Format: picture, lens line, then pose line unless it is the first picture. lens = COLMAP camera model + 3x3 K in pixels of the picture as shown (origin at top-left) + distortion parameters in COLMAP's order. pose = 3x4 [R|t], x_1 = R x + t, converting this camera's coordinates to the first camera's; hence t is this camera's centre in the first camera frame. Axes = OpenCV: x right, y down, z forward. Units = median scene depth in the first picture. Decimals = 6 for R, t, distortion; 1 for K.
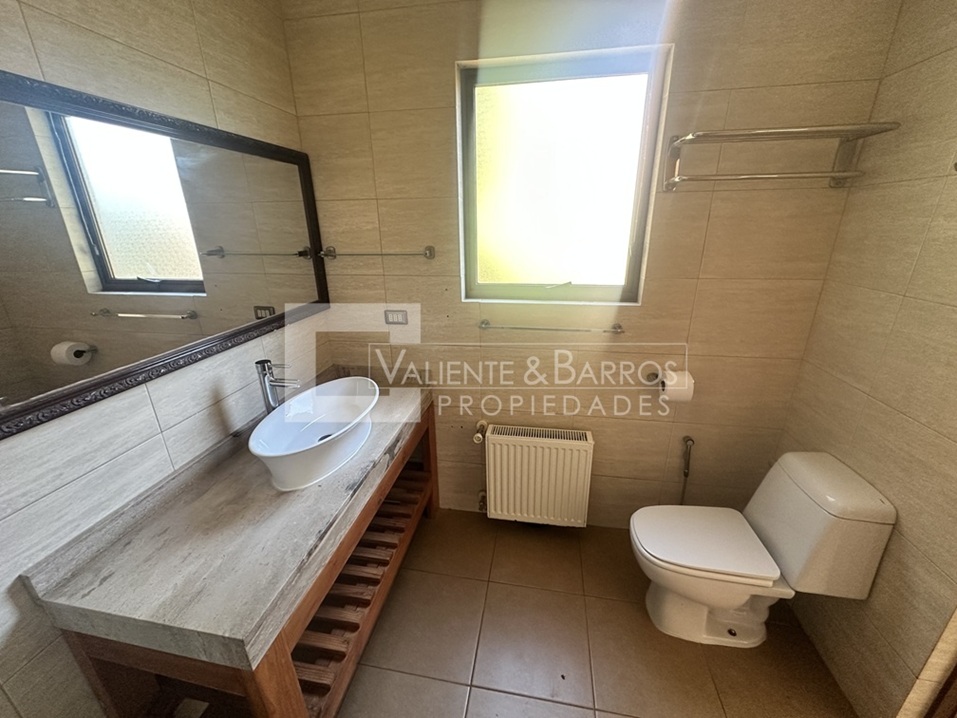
lens RADIAL K [[381.3, 0, 479.3], [0, 381.3, 357.8], [0, 0, 1]] dist [0.000156, 0.000013]
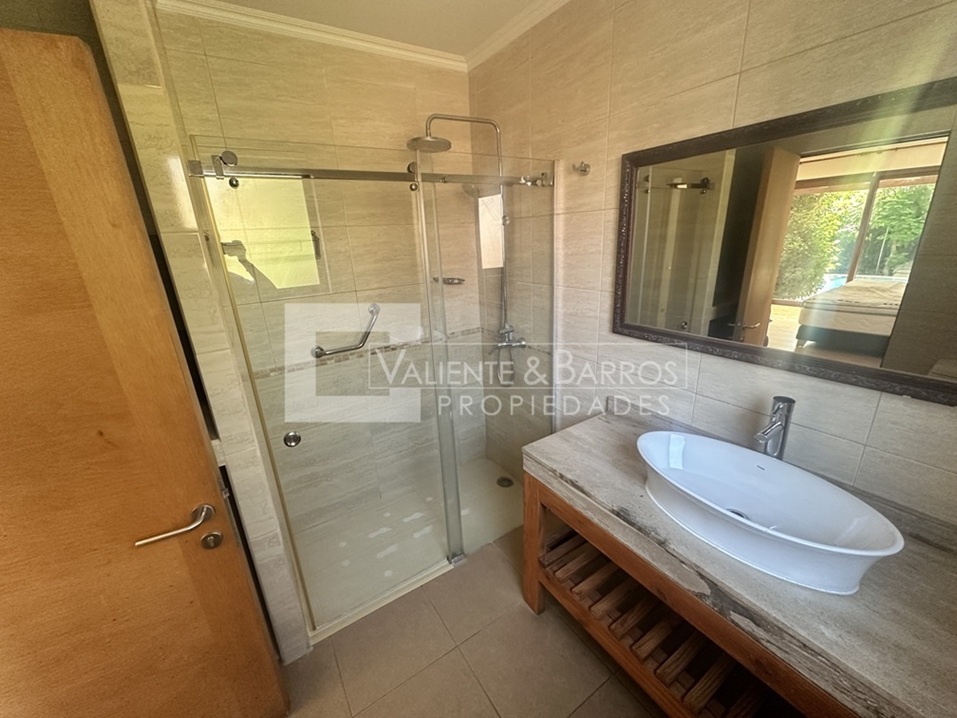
lens RADIAL K [[381.3, 0, 478.2], [0, 381.3, 358.5], [0, 0, 1]] dist [0.000156, 0.000013]
pose [[-0.730327, 0.255730, -0.633423, 0.514081], [-0.173850, 0.827164, 0.534394, -0.497549], [0.660605, 0.500402, -0.559641, 1.293075]]
